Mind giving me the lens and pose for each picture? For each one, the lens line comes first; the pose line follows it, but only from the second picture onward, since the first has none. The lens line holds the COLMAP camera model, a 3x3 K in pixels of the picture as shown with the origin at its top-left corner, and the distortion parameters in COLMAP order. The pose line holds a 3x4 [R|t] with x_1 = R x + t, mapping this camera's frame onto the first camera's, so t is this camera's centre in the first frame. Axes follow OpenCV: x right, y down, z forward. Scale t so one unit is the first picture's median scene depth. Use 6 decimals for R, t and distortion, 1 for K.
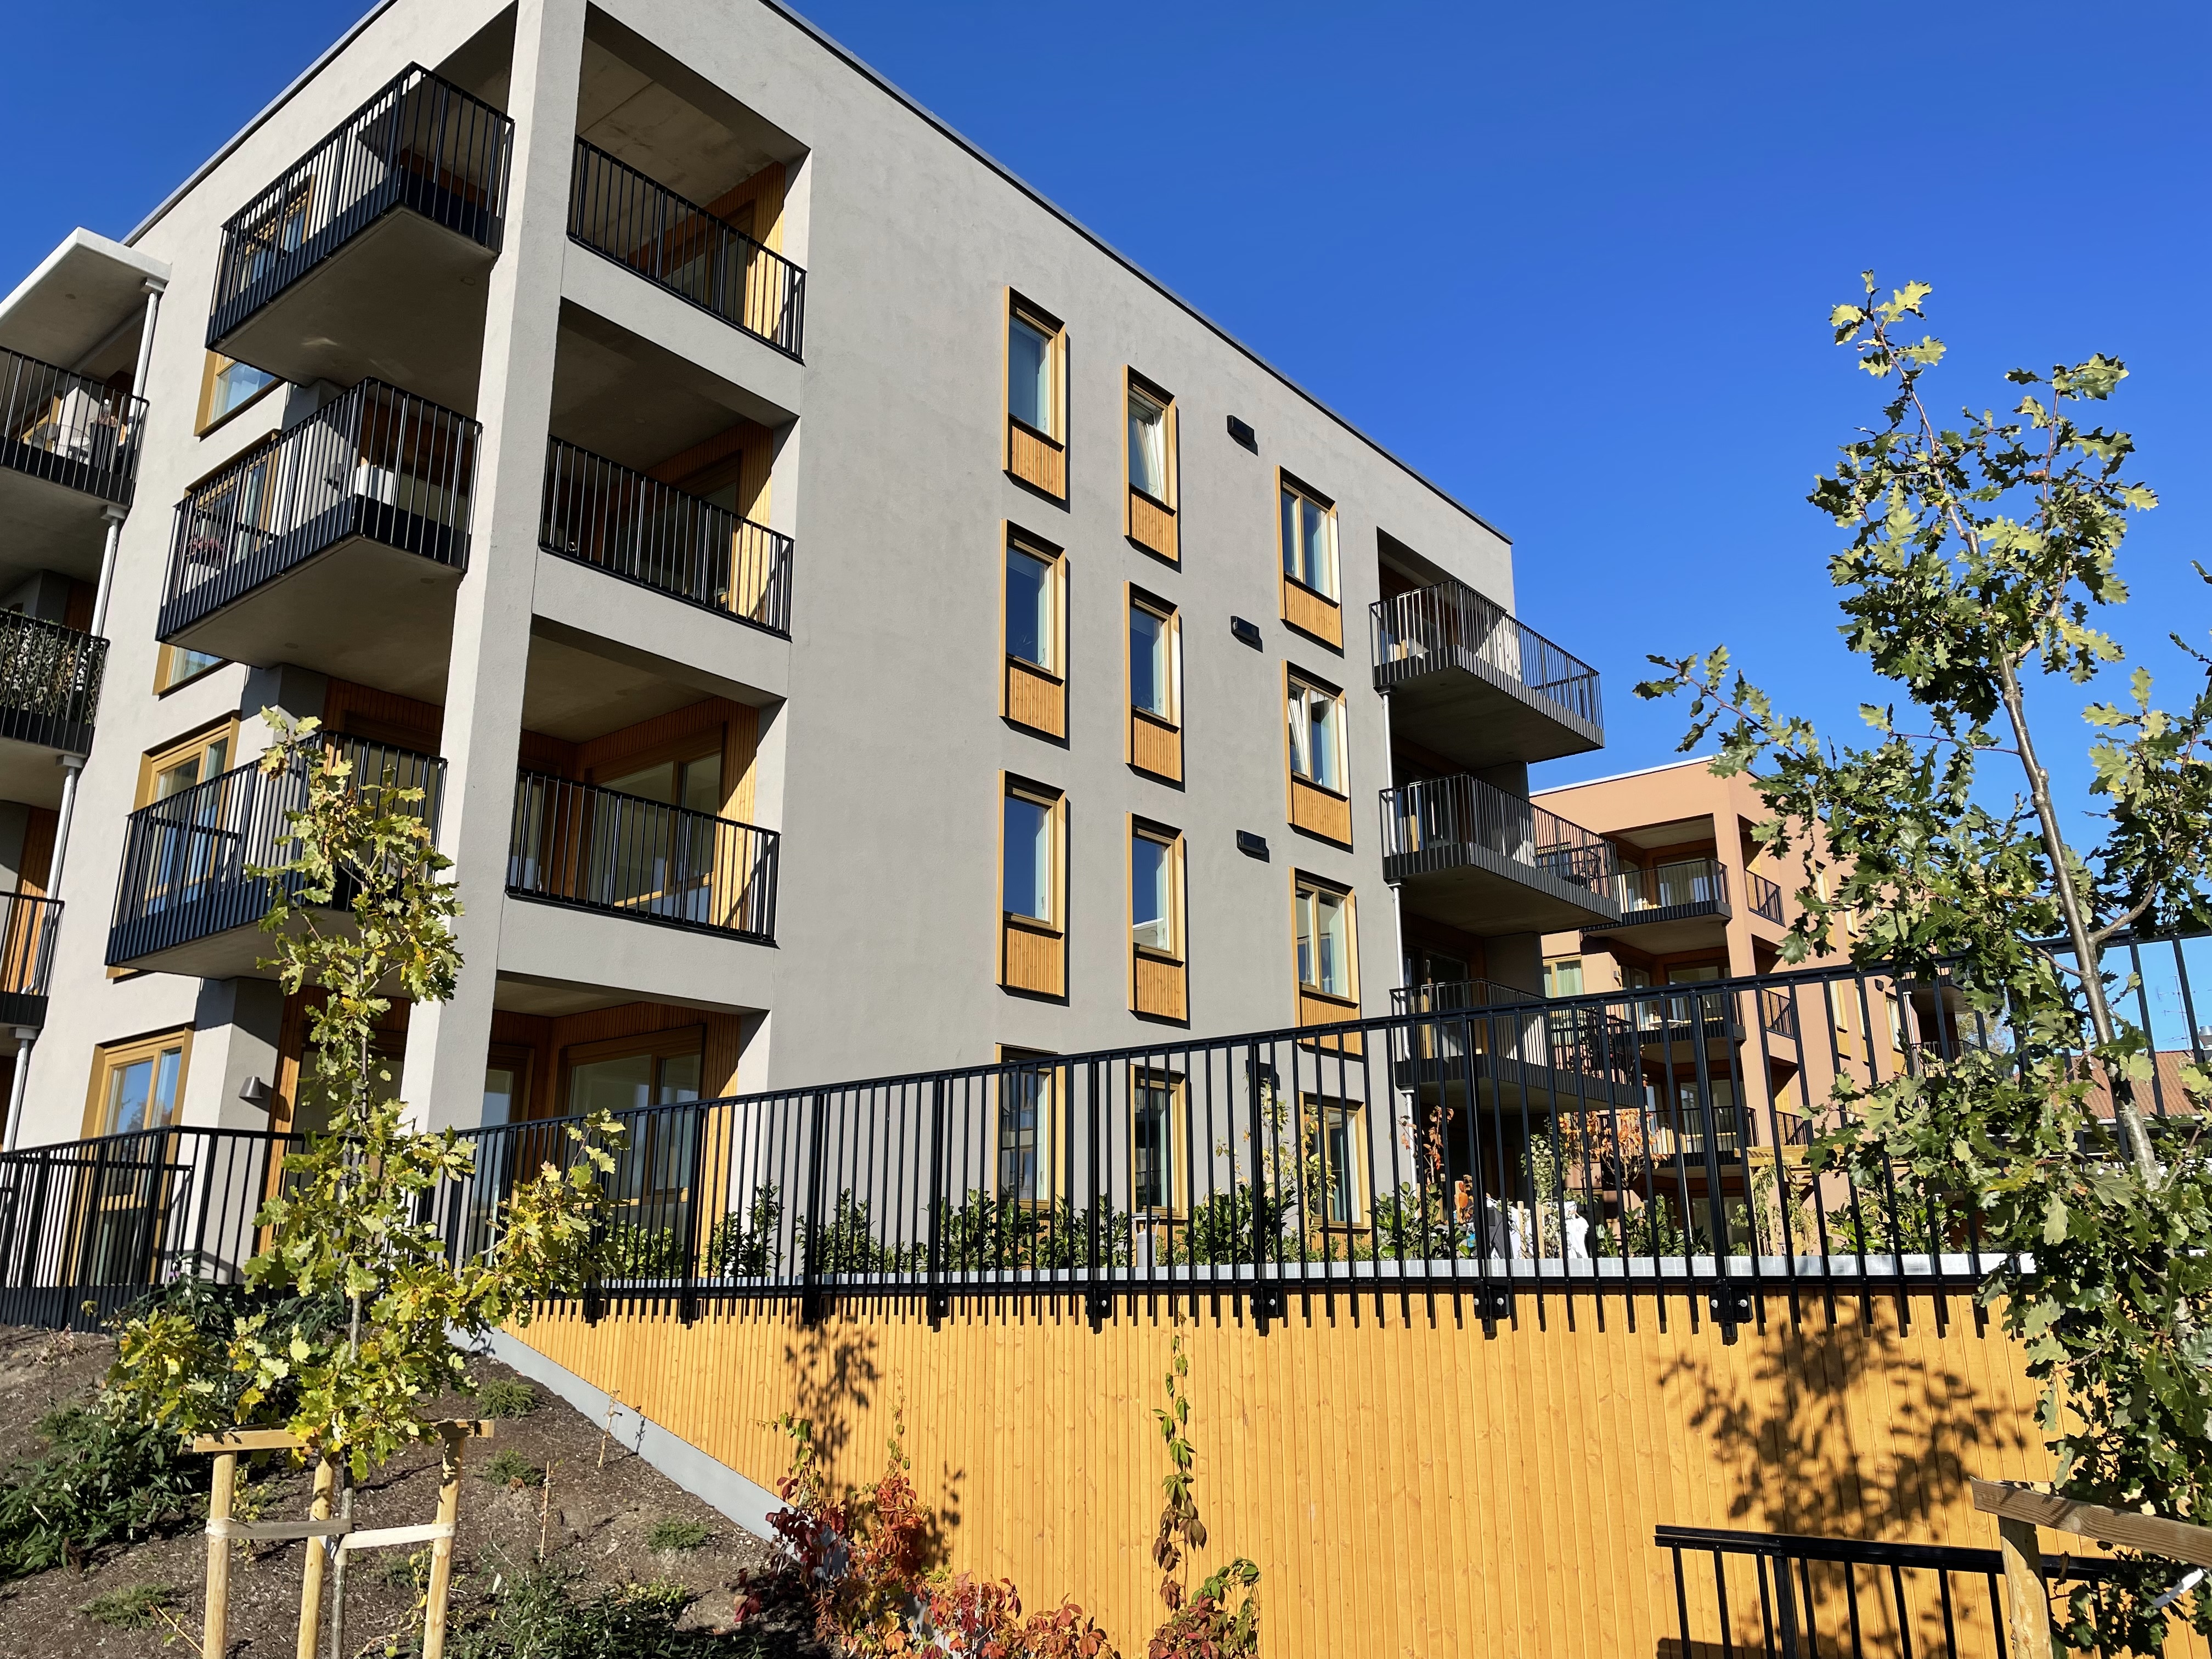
lens RADIAL K [[1637.1, 0, 1155.1], [0, 1637.1, 825.2], [0, 0, 1]] dist [0.004783, -0.053387]
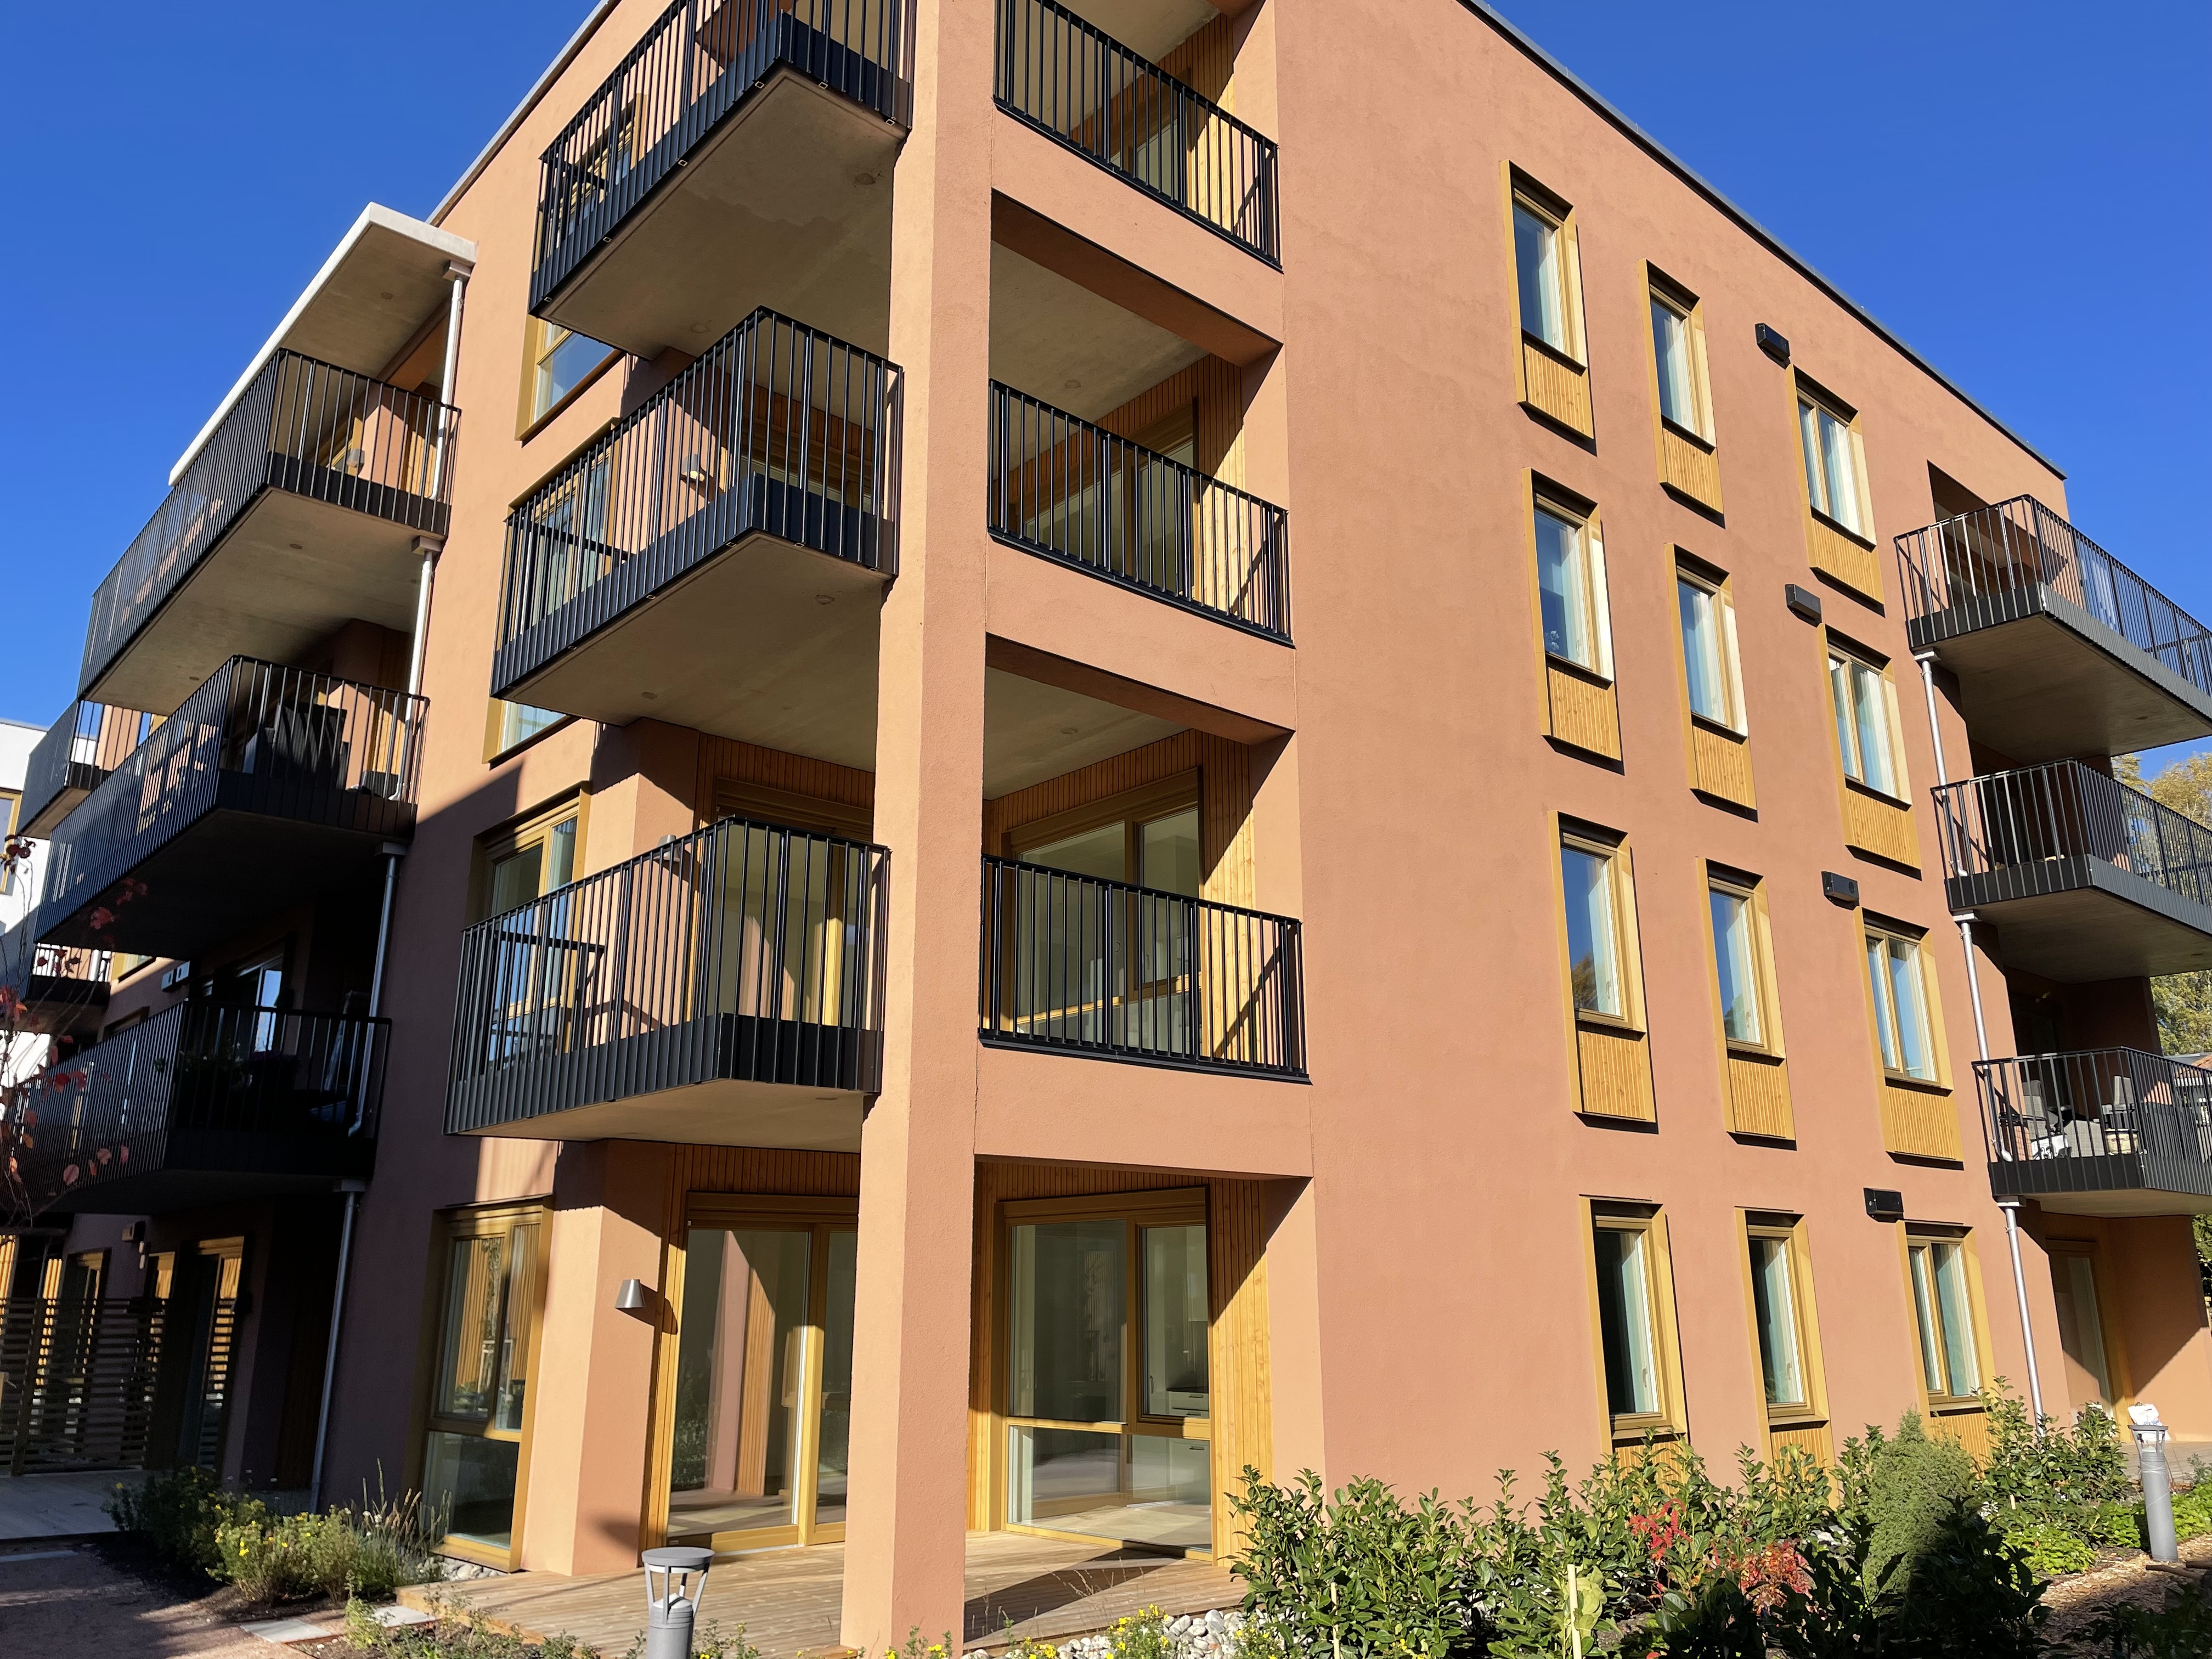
lens RADIAL K [[1676.2, 0, 1106.0], [0, 1676.2, 829.5], [0, 0, 1]] dist [-0.011222, -0.008567]
pose [[0.981453, -0.038082, -0.187880, -0.163679], [0.038360, 0.999262, -0.002159, -0.034348], [0.187824, -0.005089, 0.982190, 0.251824]]
